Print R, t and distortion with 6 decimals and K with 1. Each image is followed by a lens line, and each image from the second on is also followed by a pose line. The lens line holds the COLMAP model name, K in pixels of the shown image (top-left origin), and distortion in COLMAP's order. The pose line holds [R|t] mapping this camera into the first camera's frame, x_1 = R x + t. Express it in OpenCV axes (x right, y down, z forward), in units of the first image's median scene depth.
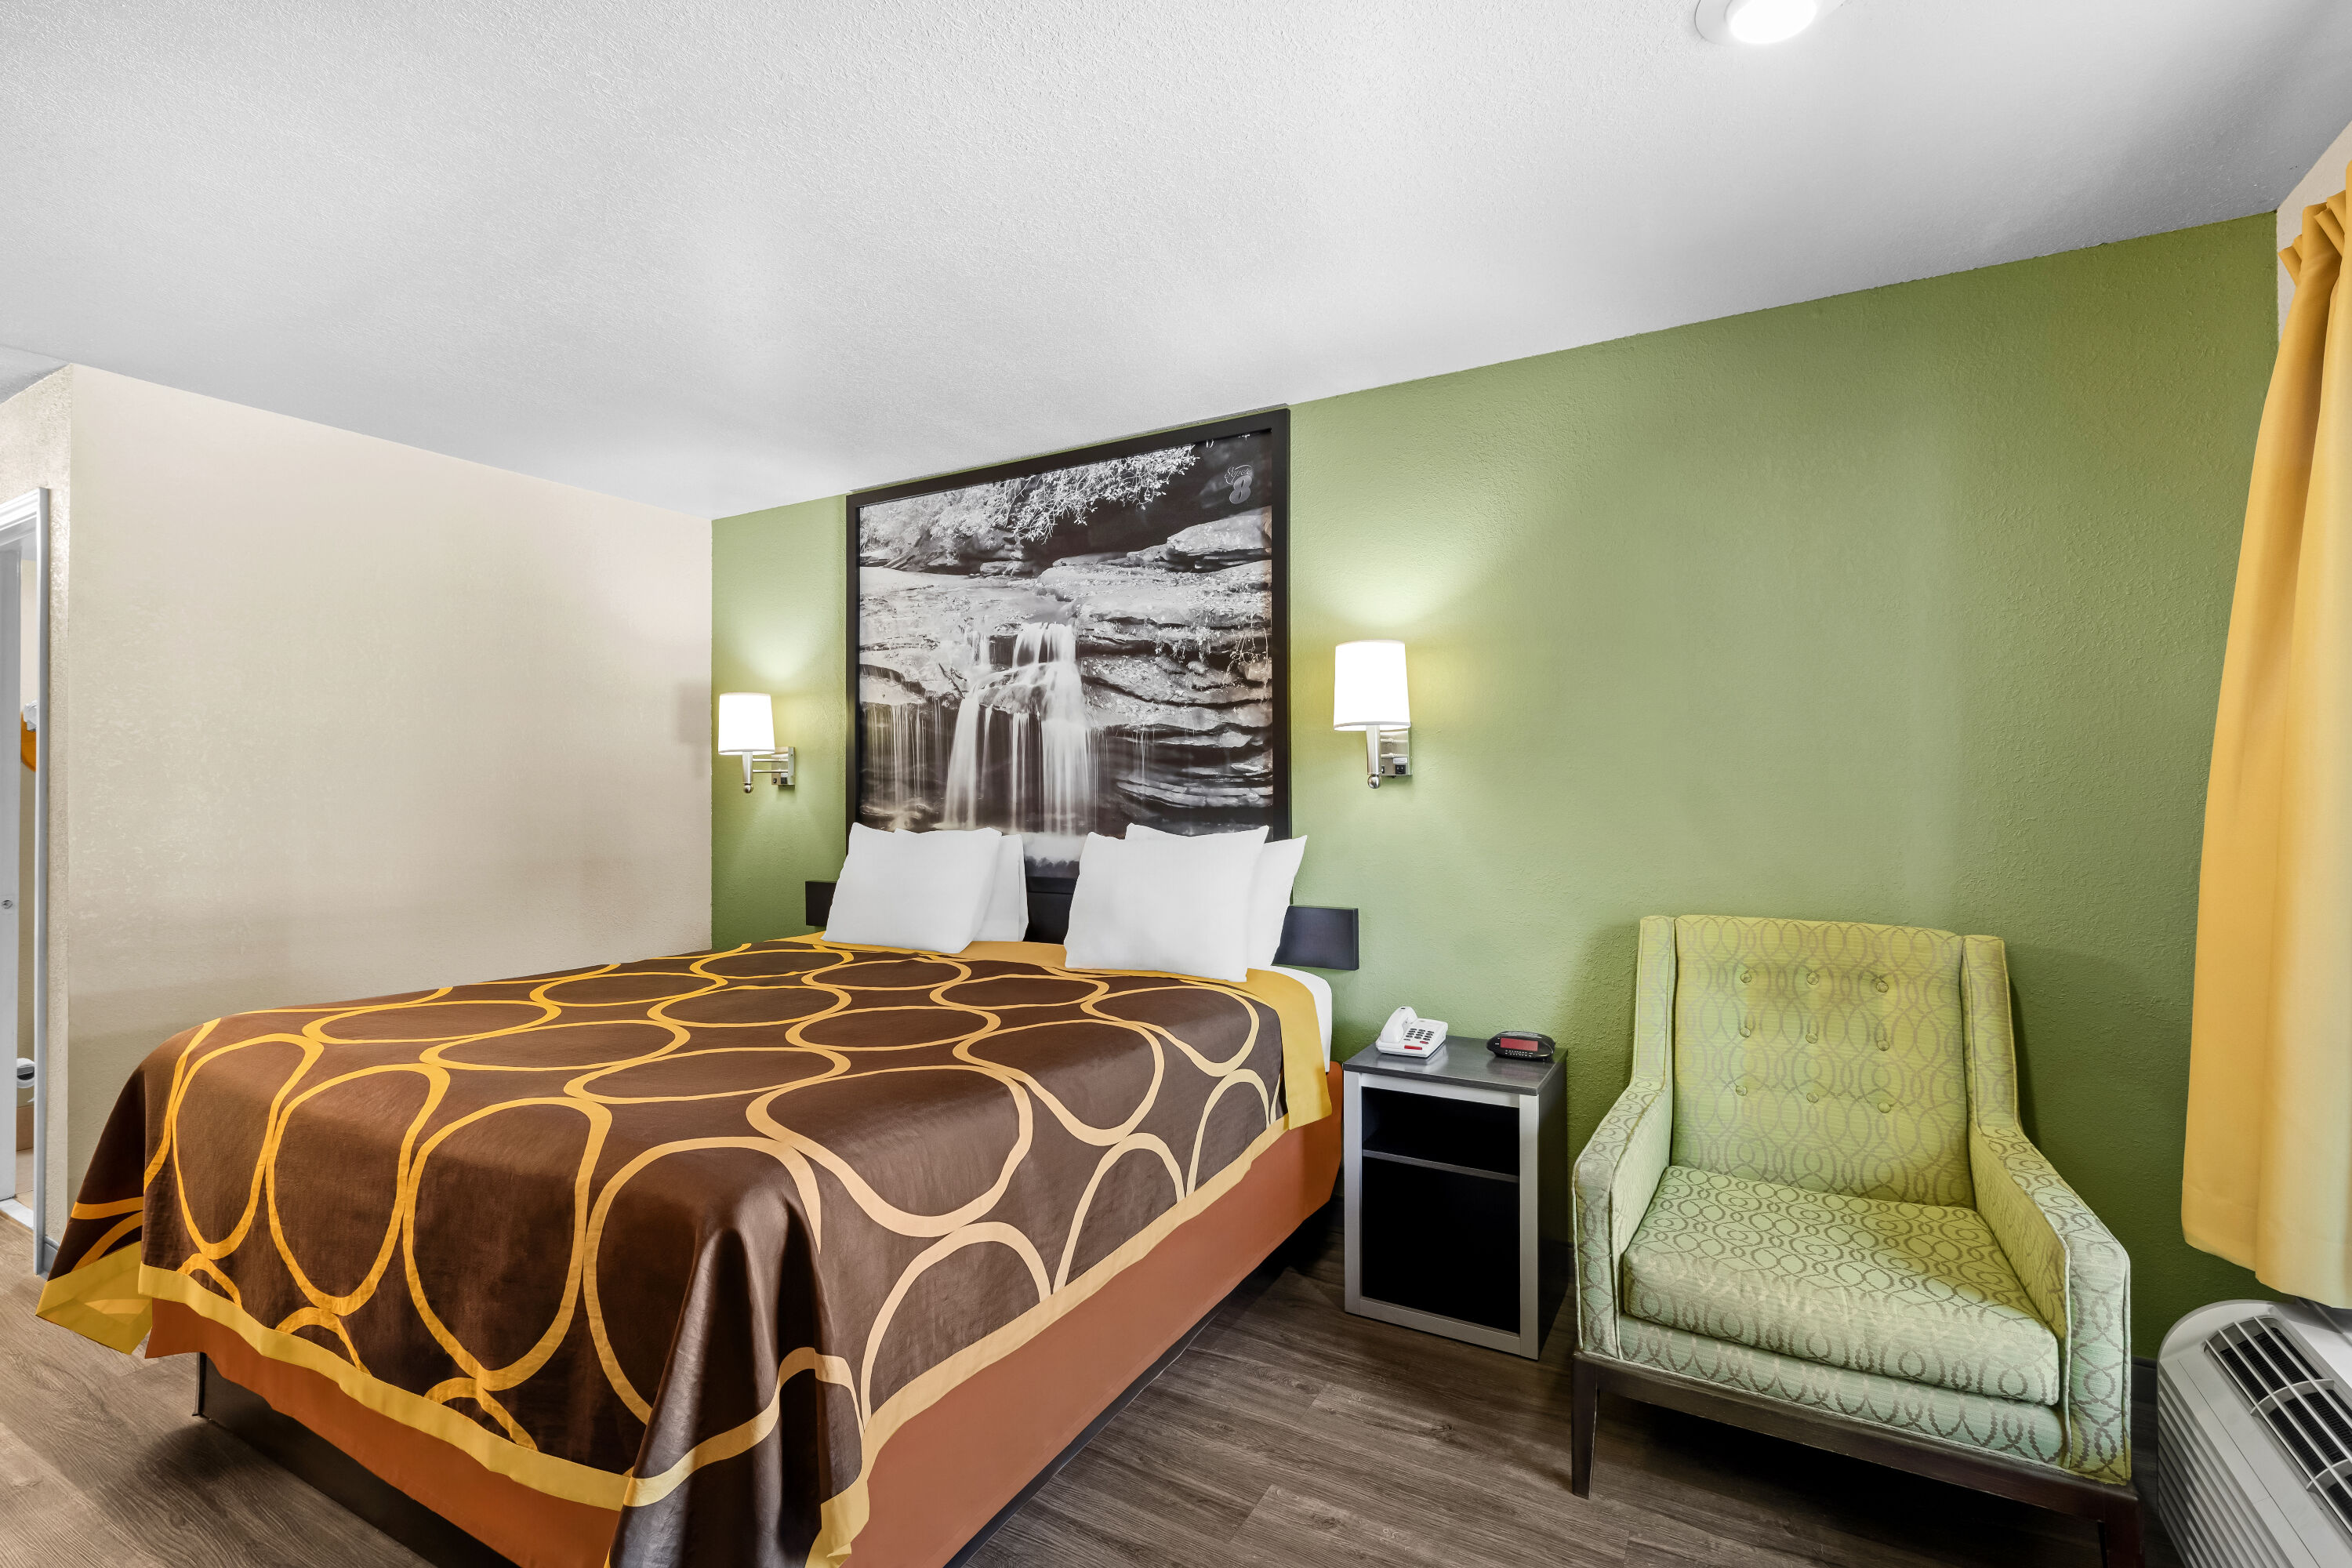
lens RADIAL K [[1076.6, 0, 1180.0], [0, 1076.6, 771.1], [0, 0, 1]] dist [0.002979, -0.000220]
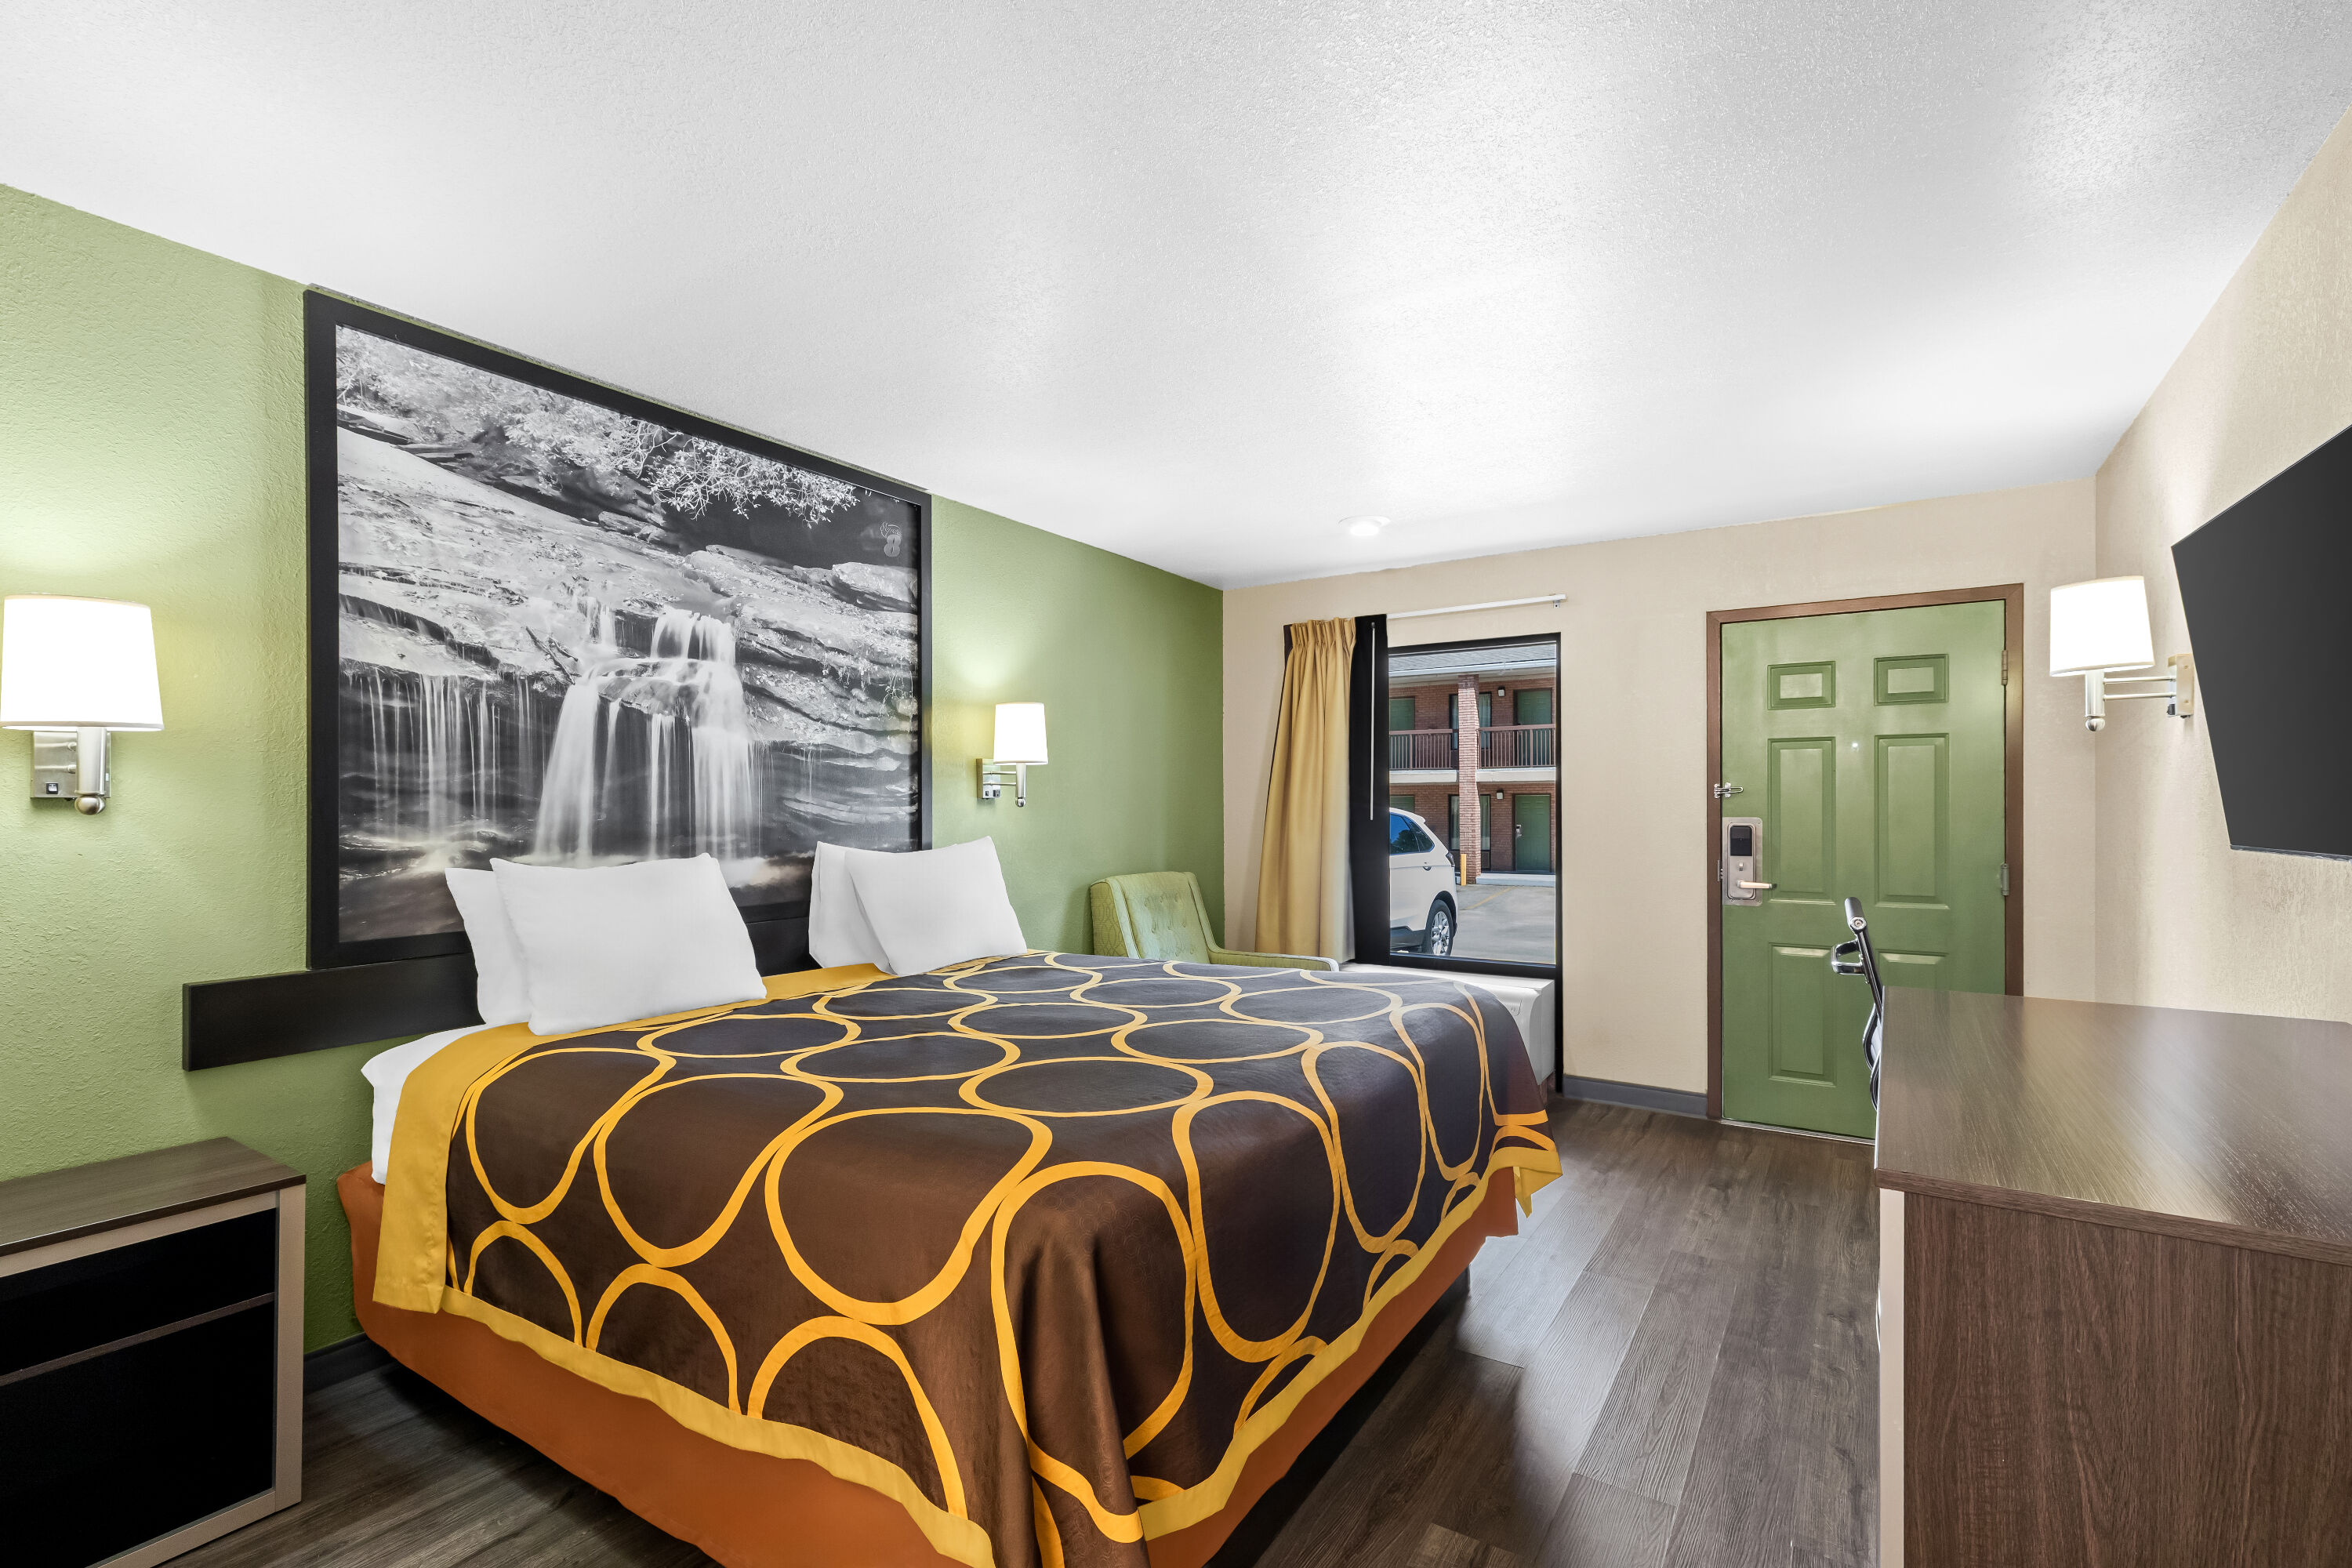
lens RADIAL K [[1076.6, 0, 1186.5], [0, 1076.6, 801.5], [0, 0, 1]] dist [0.002979, -0.000220]
pose [[0.041781, 0.010429, 0.999072, -0.960901], [-0.010695, 0.999893, -0.009990, 0.016393], [-0.999070, -0.010267, 0.041888, 0.573876]]
